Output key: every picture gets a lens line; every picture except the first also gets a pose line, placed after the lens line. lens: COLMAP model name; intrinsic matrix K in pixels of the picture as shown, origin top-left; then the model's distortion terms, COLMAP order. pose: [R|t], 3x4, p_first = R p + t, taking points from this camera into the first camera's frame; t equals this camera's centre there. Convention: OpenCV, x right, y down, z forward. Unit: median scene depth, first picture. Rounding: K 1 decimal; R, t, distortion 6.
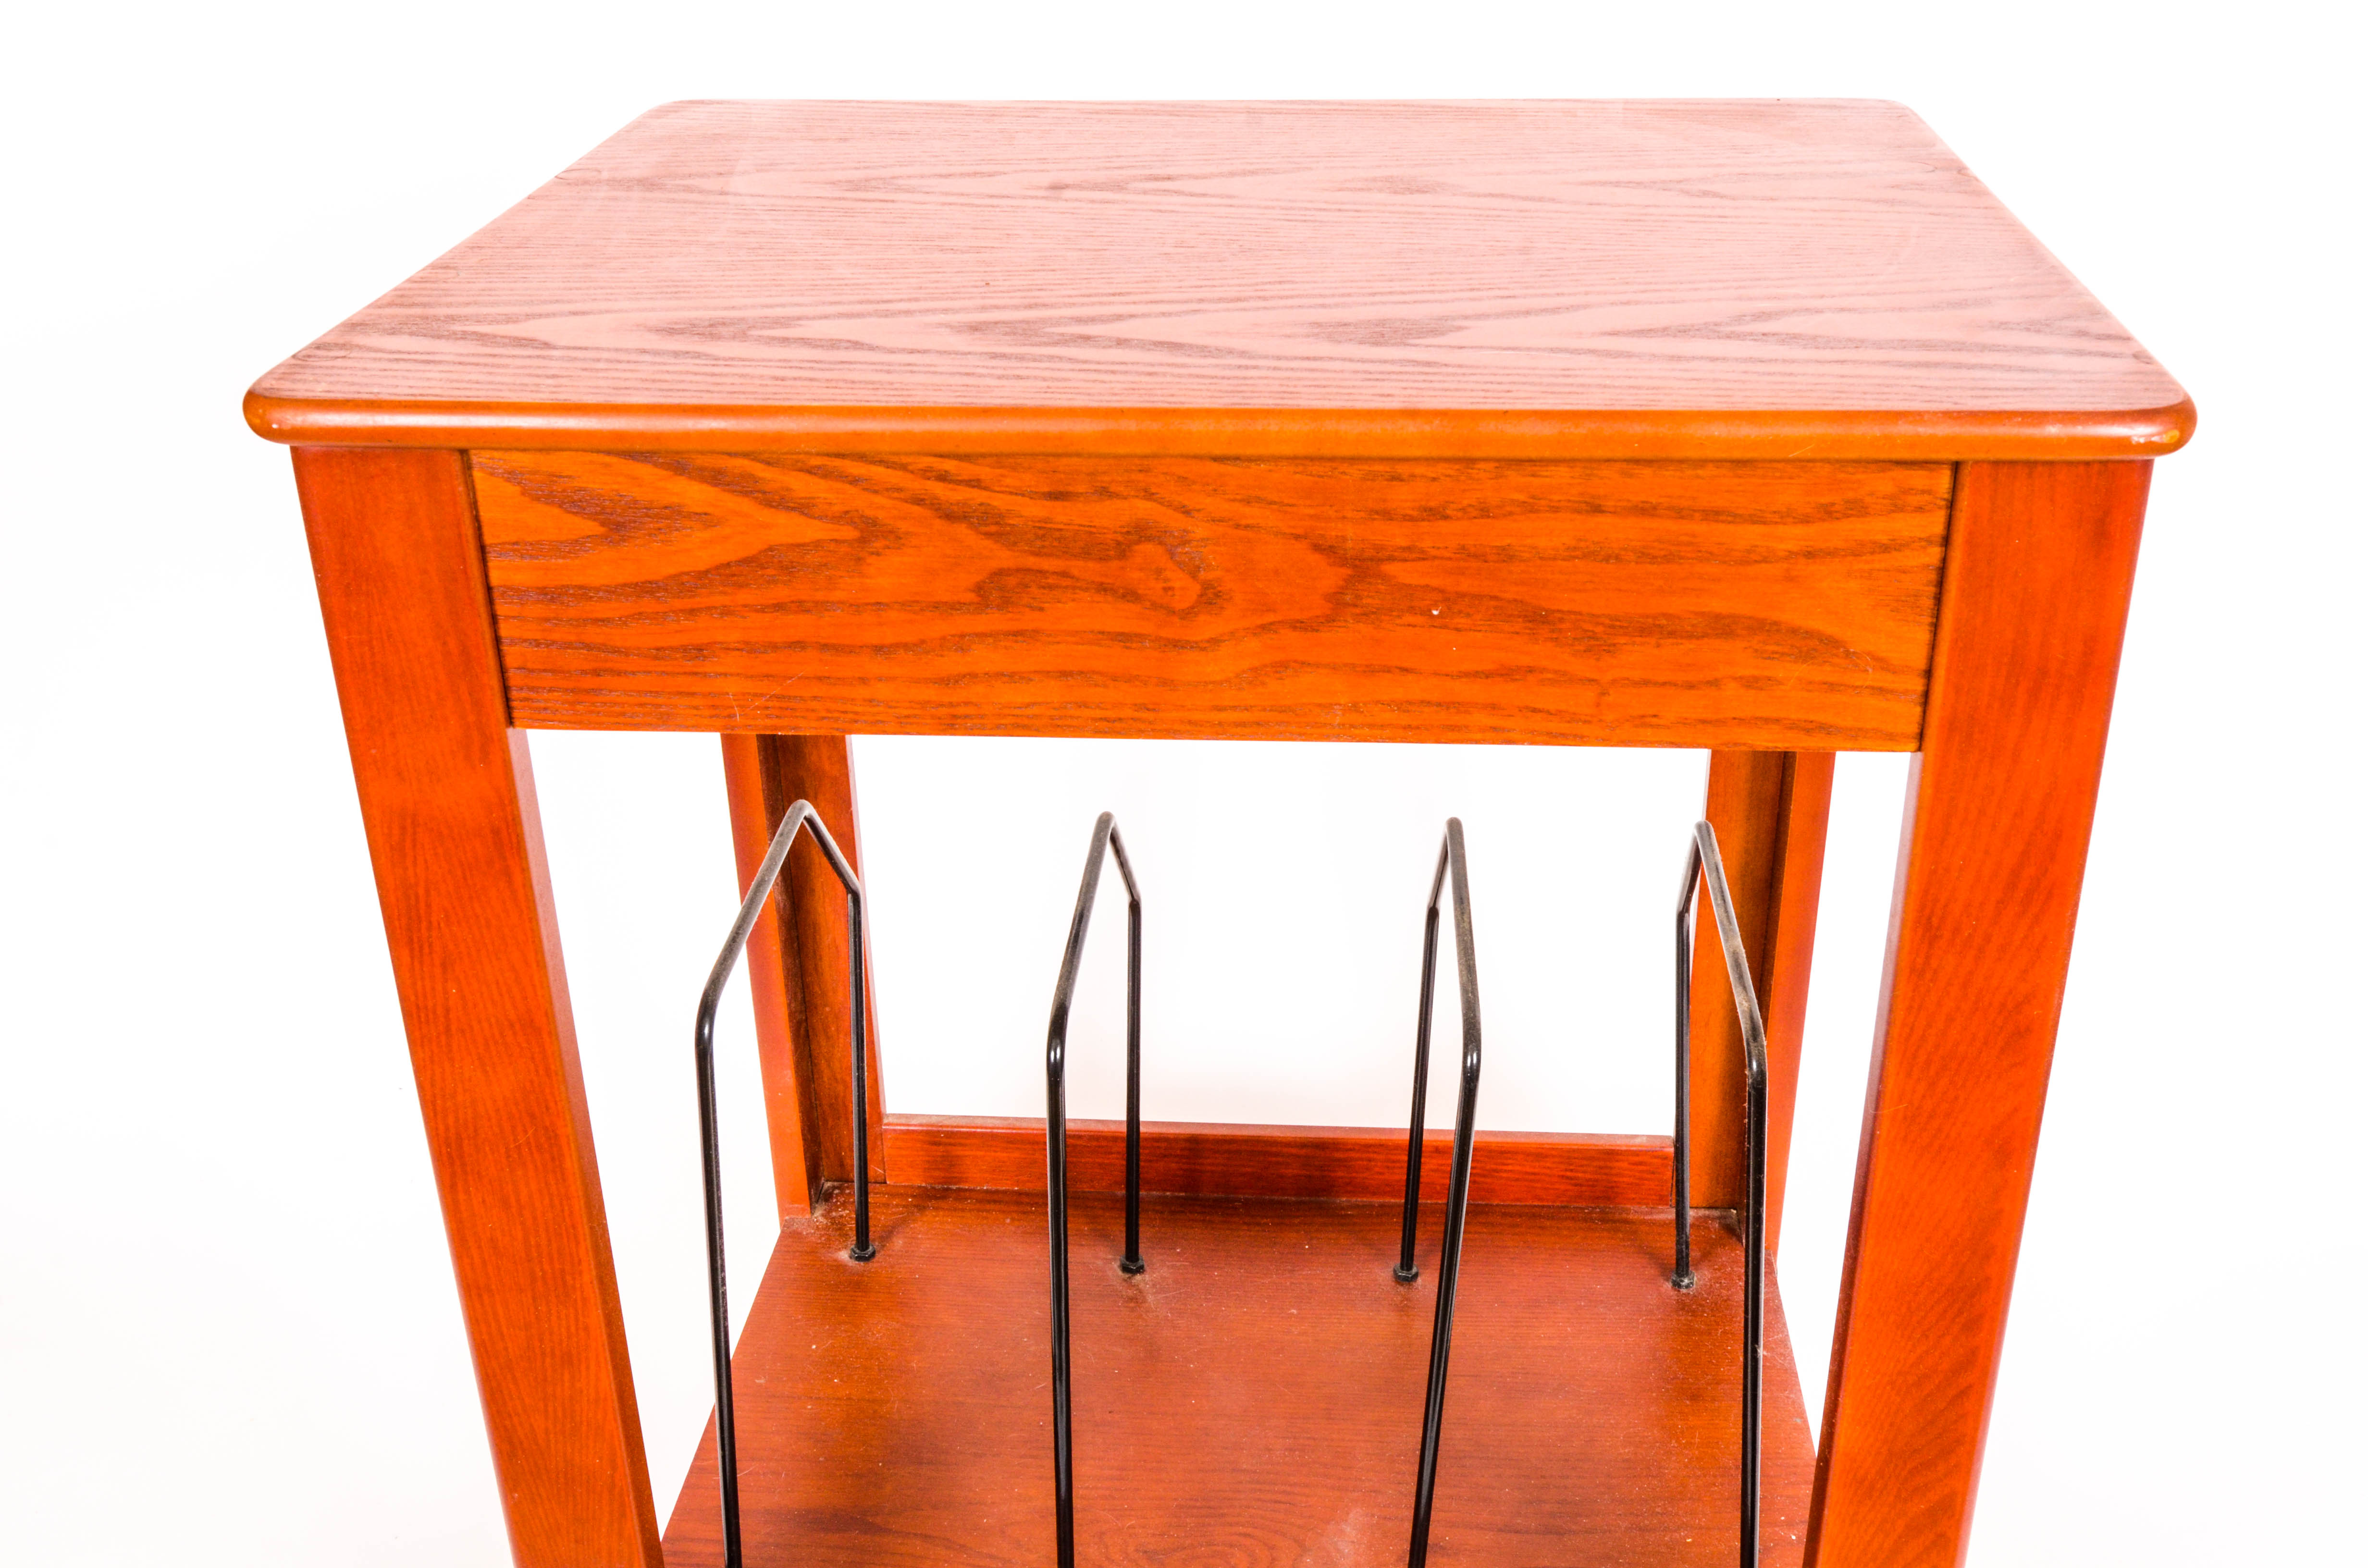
lens RADIAL K [[2445.6, 0, 1197.4], [0, 2445.6, 775.2], [0, 0, 1]] dist [0.012485, 0.000000]
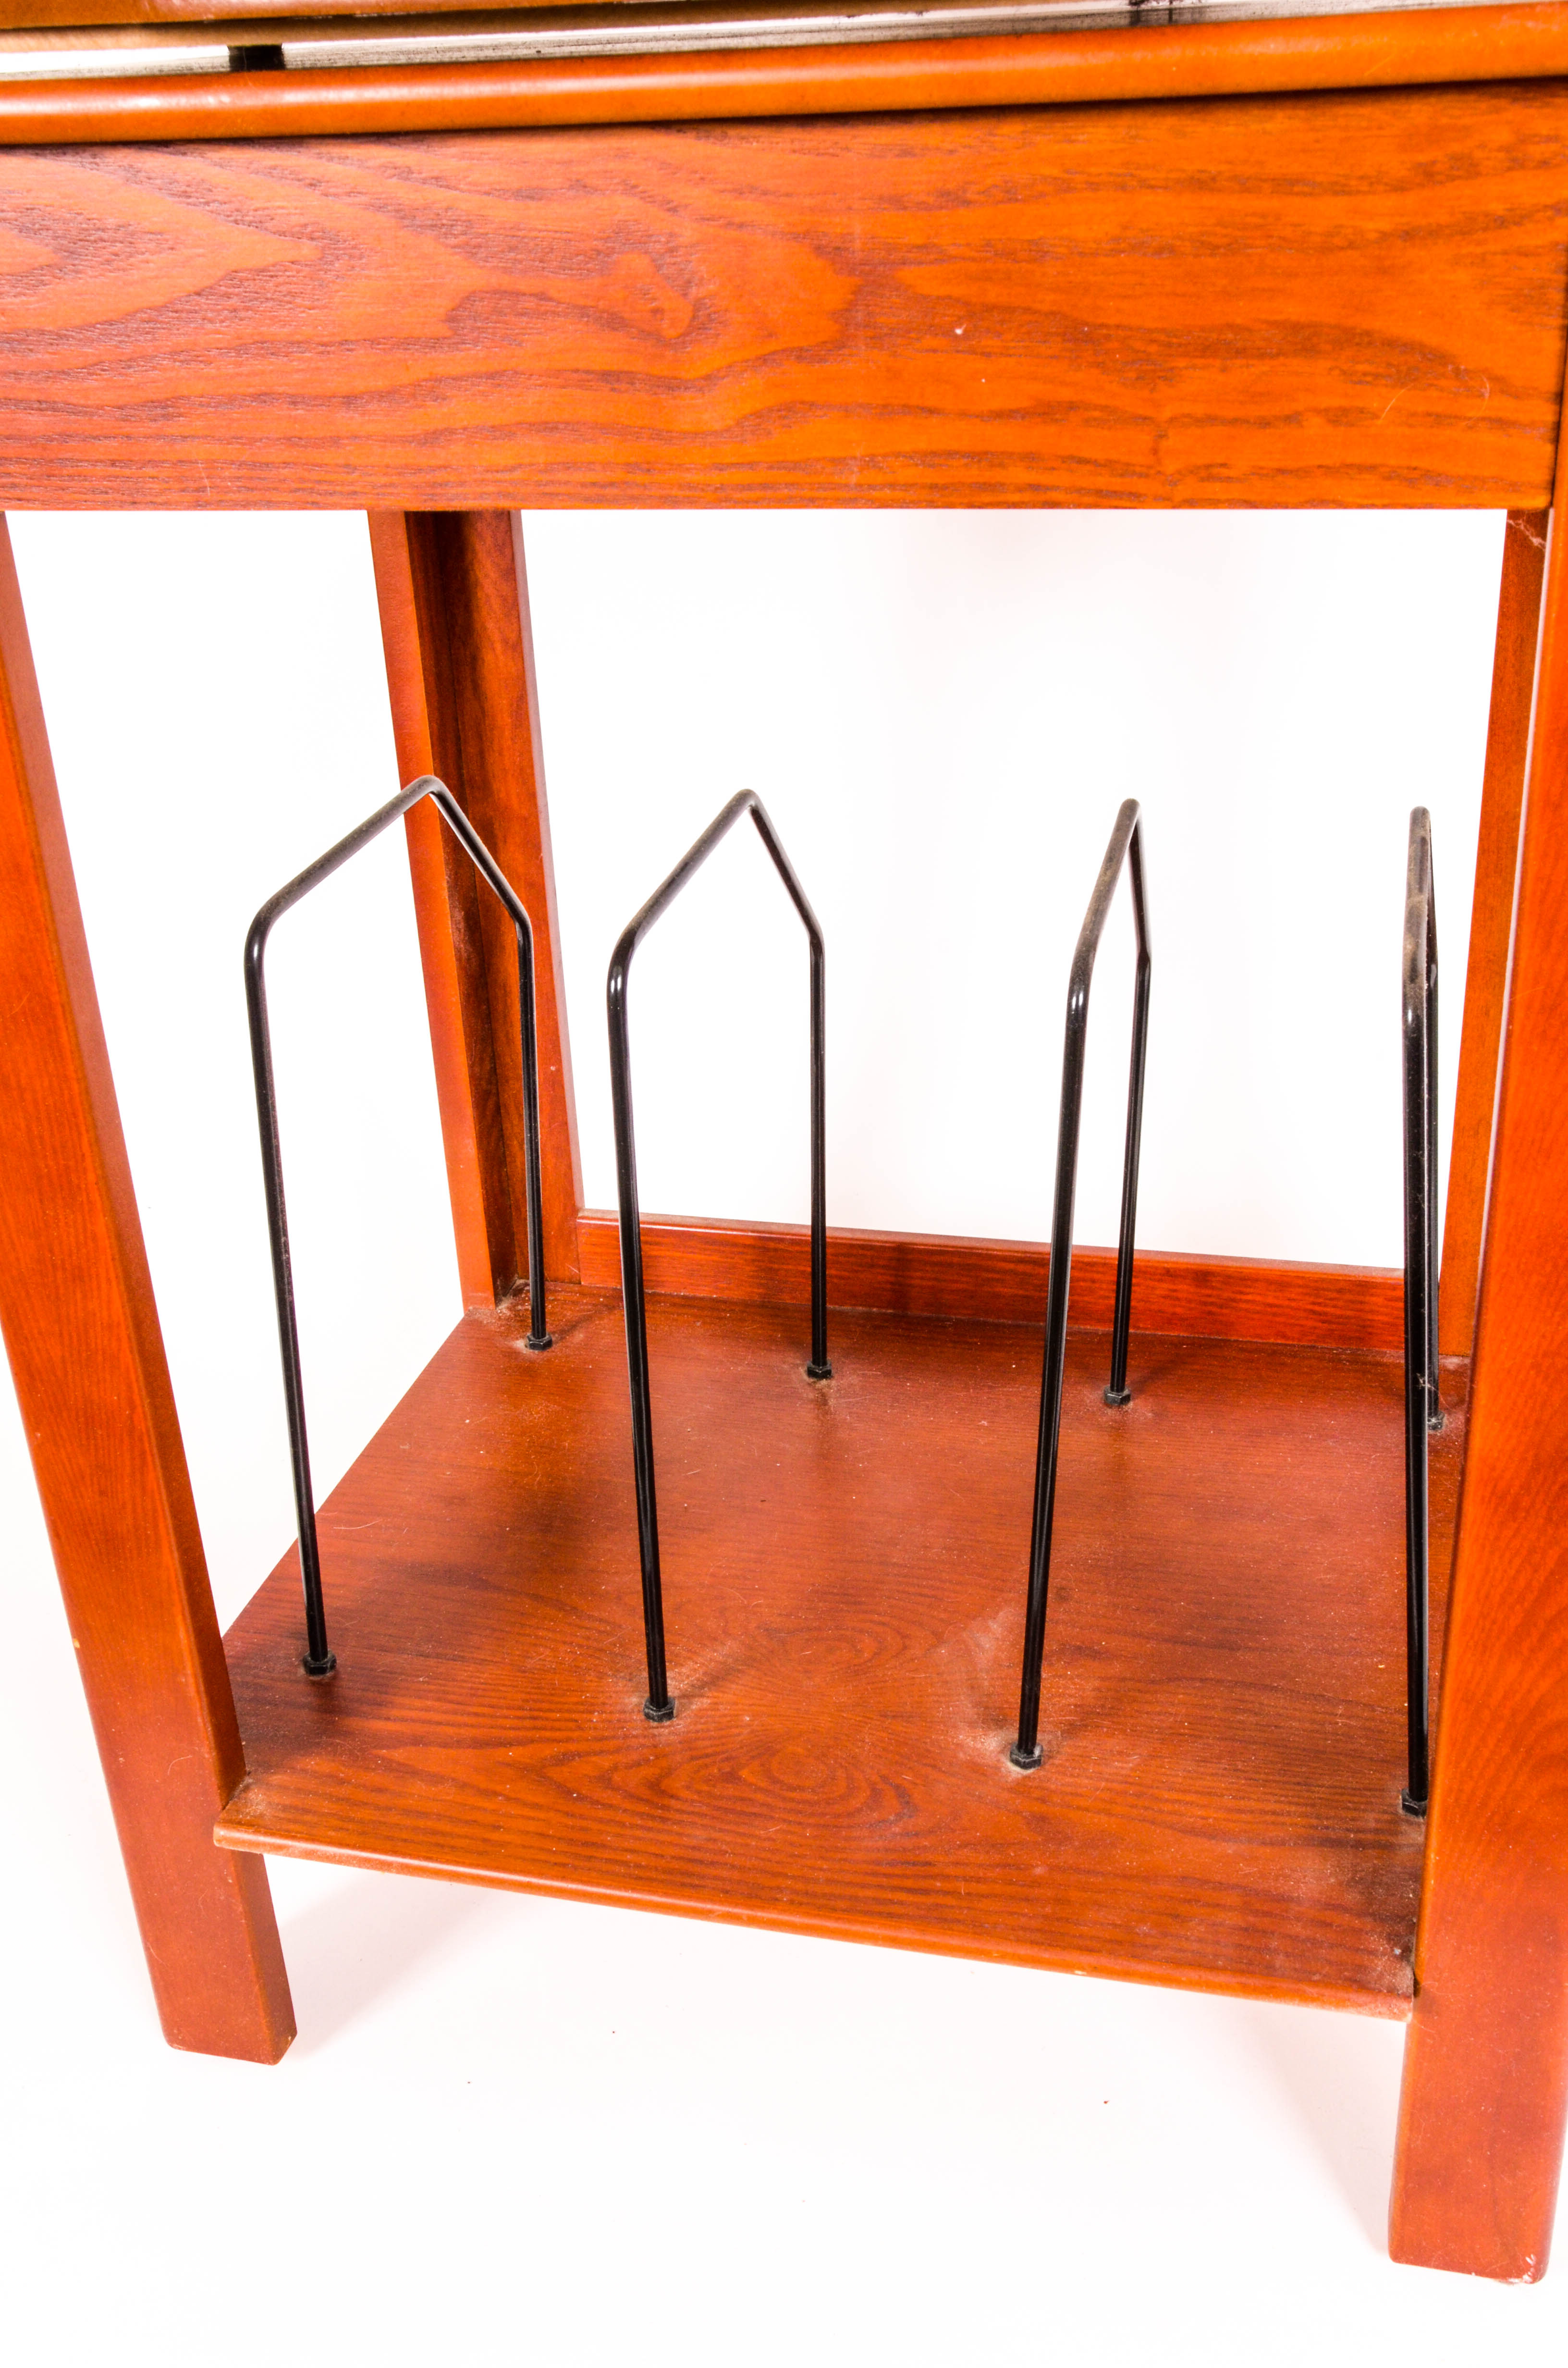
lens RADIAL K [[2445.6, 0, 775.4], [0, 2445.6, 1195.0], [0, 0, 1]] dist [0.012485, 0.000000]
pose [[0.982704, 0.051963, -0.177743, 0.172245], [-0.053434, 0.998565, -0.003499, 0.204117], [0.177306, 0.012936, 0.984071, 0.136471]]
